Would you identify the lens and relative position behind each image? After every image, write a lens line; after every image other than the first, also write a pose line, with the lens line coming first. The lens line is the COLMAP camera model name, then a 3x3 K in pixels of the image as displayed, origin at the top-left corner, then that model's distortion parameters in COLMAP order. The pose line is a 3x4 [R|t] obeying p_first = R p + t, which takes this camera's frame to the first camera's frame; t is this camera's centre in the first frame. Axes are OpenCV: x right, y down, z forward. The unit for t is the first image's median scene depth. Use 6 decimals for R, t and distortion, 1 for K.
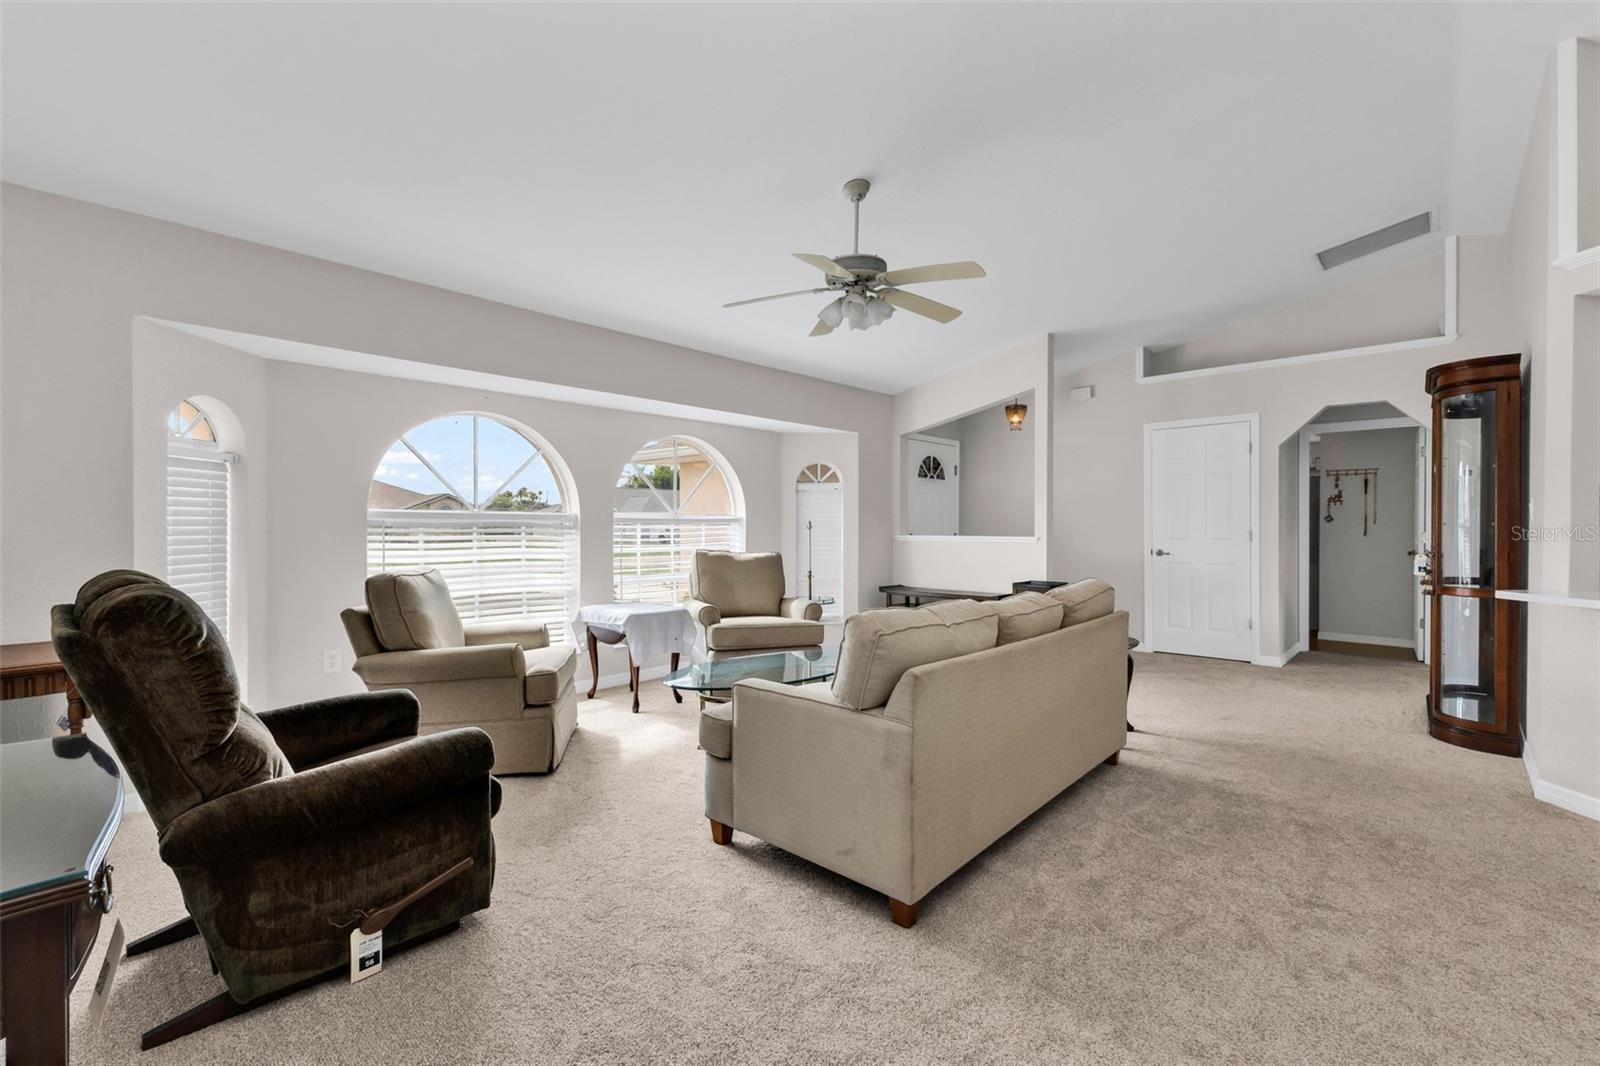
lens RADIAL K [[684.4, 0, 801.2], [0, 684.4, 528.5], [0, 0, 1]] dist [0.001621, 0.000042]
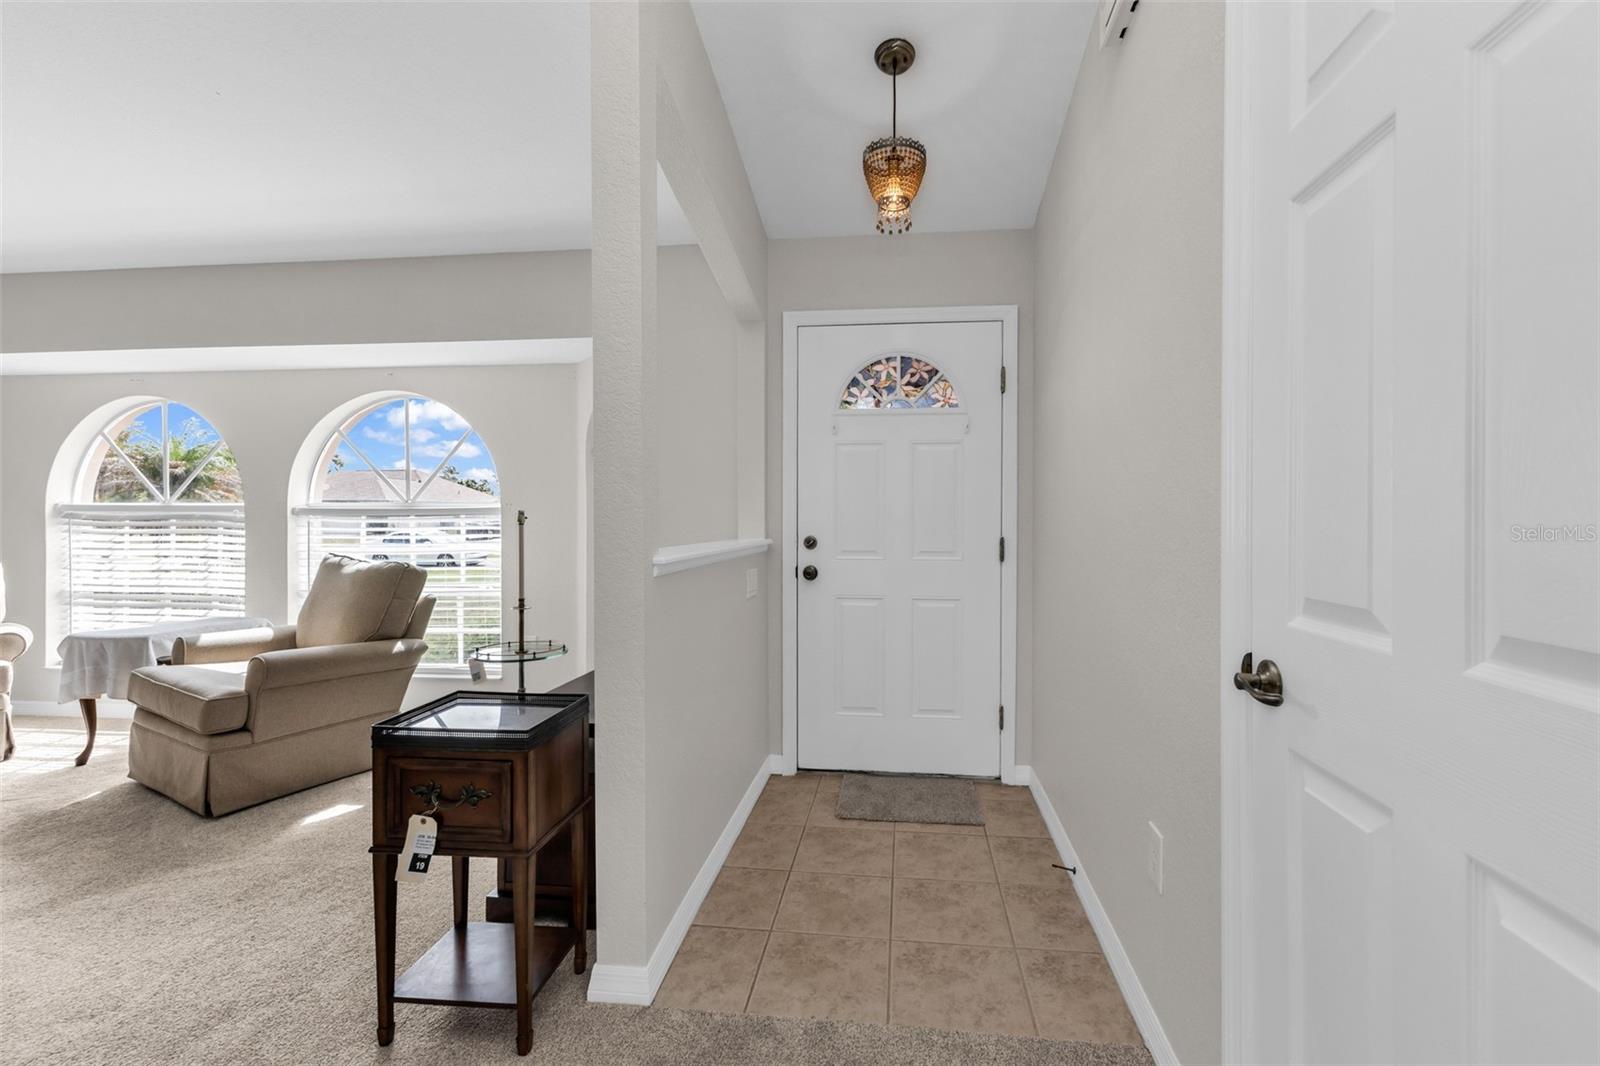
lens RADIAL K [[694.3, 0, 814.6], [0, 694.3, 524.2], [0, 0, 1]] dist [0.014293, -0.004163]
pose [[0.587762, 0.009312, -0.808981, 0.998093], [-0.001841, 0.999947, 0.010172, -0.009154], [0.809032, -0.004490, 0.587747, 1.368526]]
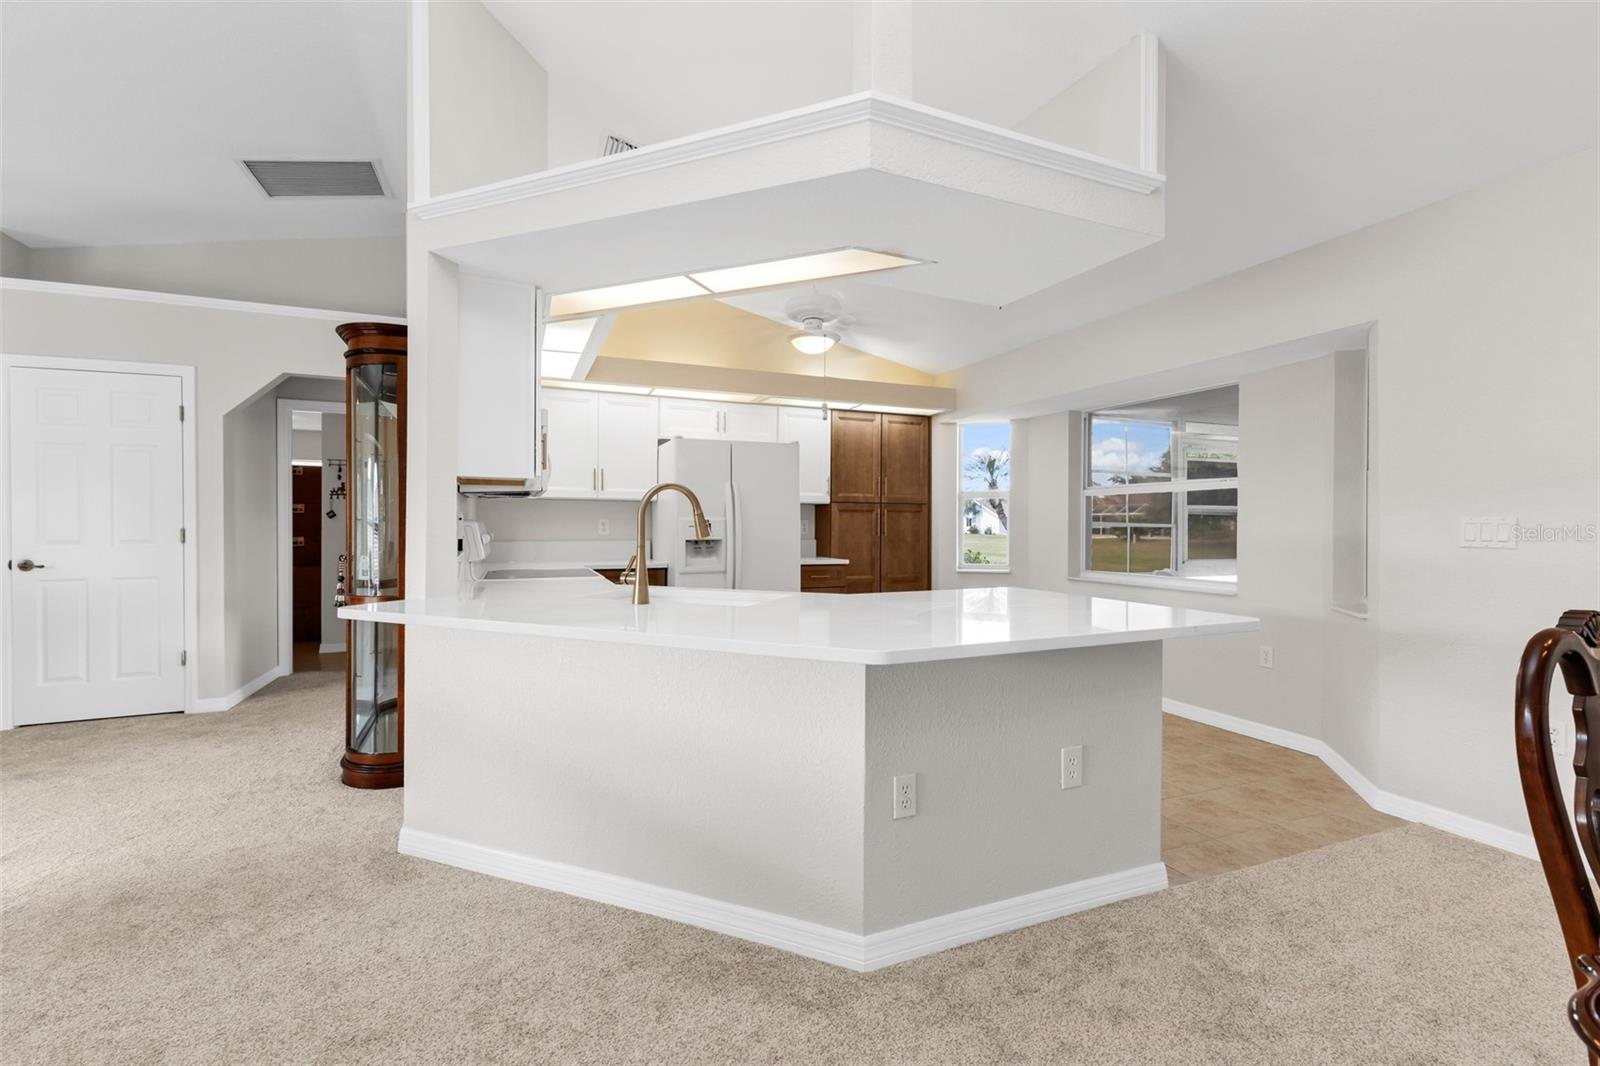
lens RADIAL K [[688.8, 0, 800.4], [0, 688.8, 527.1], [0, 0, 1]] dist [0.012804, -0.003669]
pose [[0.410193, -0.005450, 0.911982, 0.403982], [0.002917, 0.999985, 0.004664, -0.000535], [-0.911994, 0.000747, 0.410203, 0.170610]]
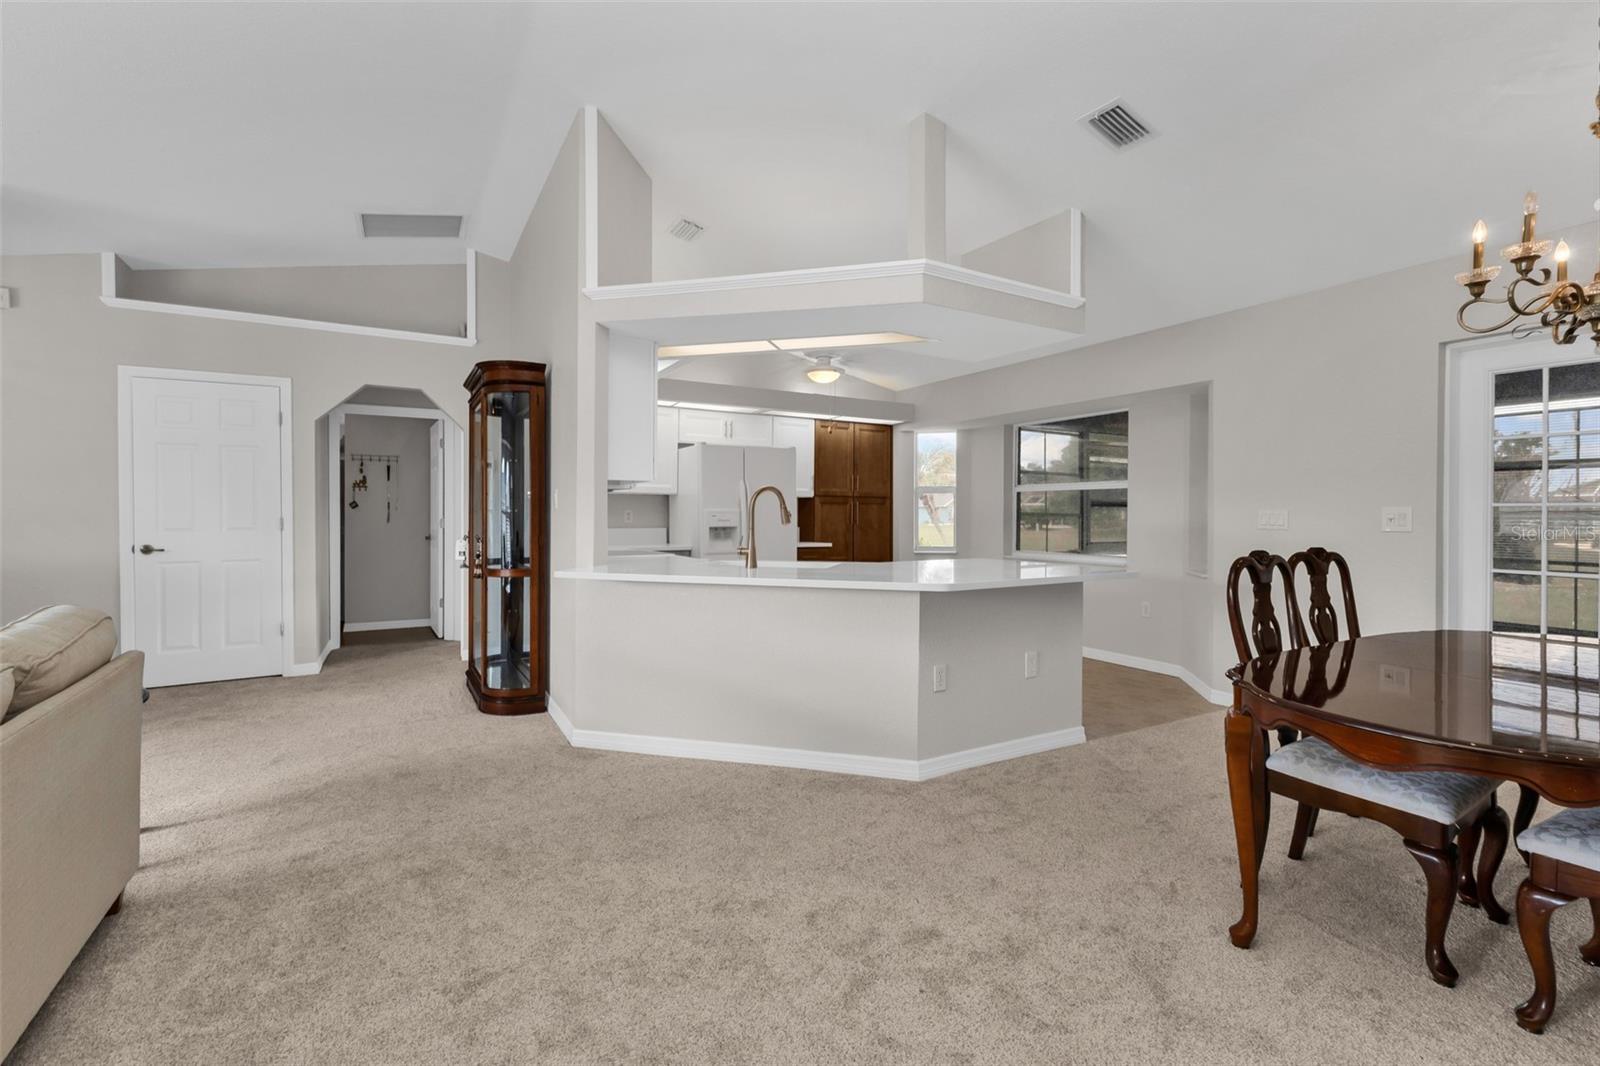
lens RADIAL K [[691.1, 0, 803.1], [0, 691.1, 516.4], [0, 0, 1]] dist [0.011481, -0.003586]
pose [[0.292969, -0.004723, 0.956110, 0.047272], [0.002129, 0.999989, 0.004288, -0.001653], [-0.956119, 0.000779, 0.292976, 0.219779]]
